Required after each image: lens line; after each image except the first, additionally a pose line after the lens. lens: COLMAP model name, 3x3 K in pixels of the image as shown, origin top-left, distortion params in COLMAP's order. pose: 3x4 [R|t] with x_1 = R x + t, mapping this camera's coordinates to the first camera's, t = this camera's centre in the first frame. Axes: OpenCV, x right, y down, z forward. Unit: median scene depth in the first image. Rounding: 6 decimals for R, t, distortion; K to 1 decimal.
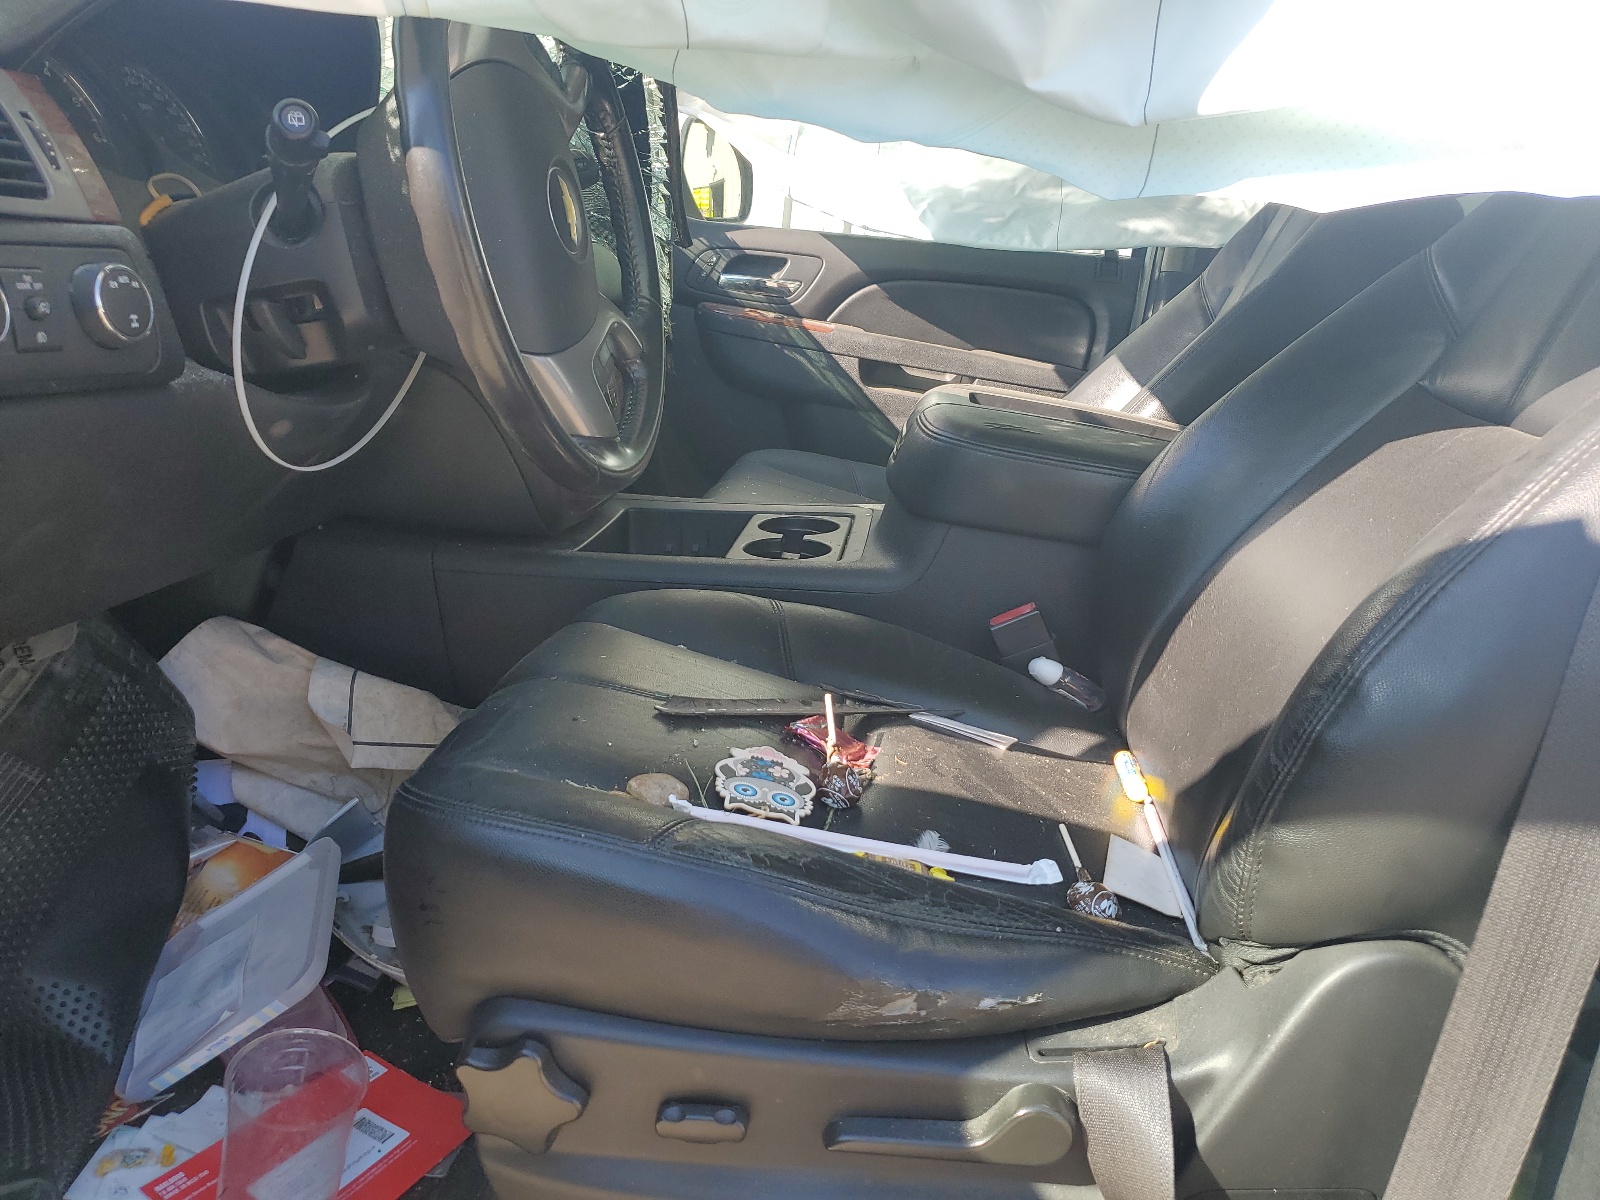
lens RADIAL K [[1234.7, 0, 801.7], [0, 1234.7, 602.0], [0, 0, 1]] dist [0.012312, -0.004901]
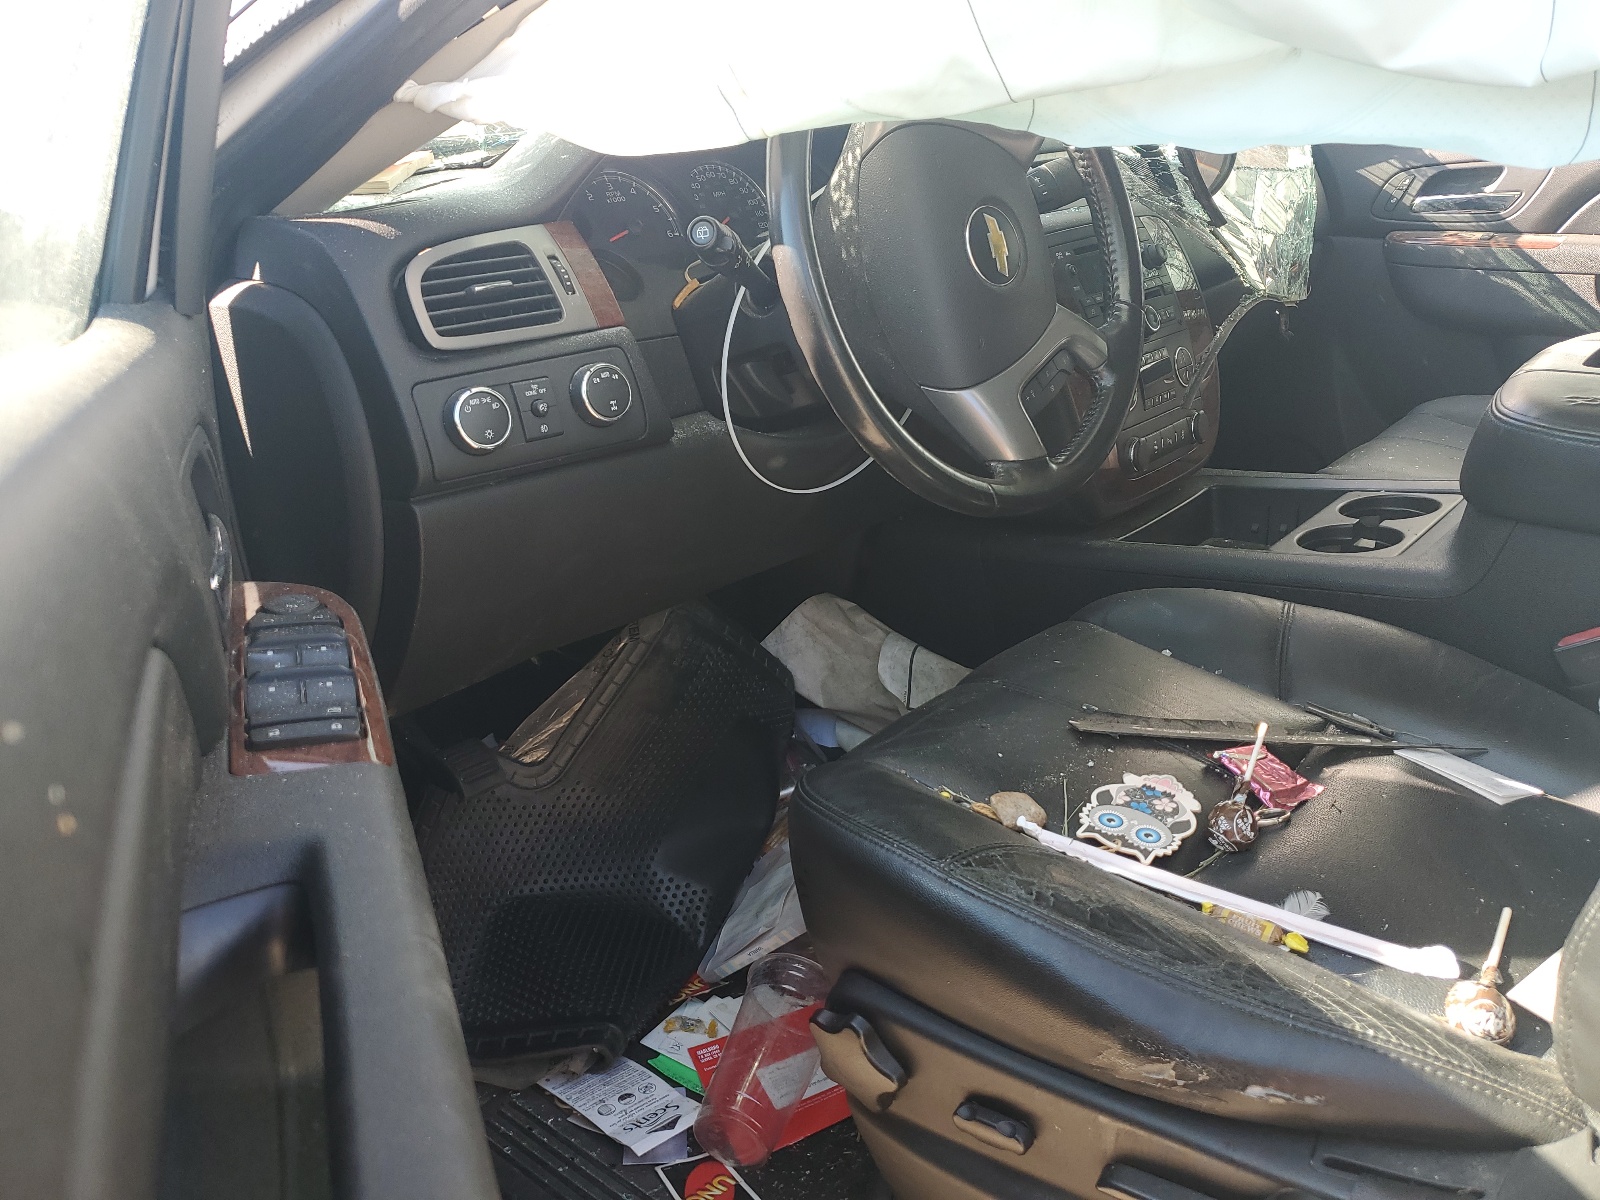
lens RADIAL K [[1234.7, 0, 803.7], [0, 1234.7, 598.0], [0, 0, 1]] dist [0.012312, -0.004901]
pose [[0.814507, 0.042264, -0.578612, 0.272020], [-0.009350, 0.998170, 0.059748, -0.072545], [0.580078, -0.043256, 0.813412, 0.032484]]
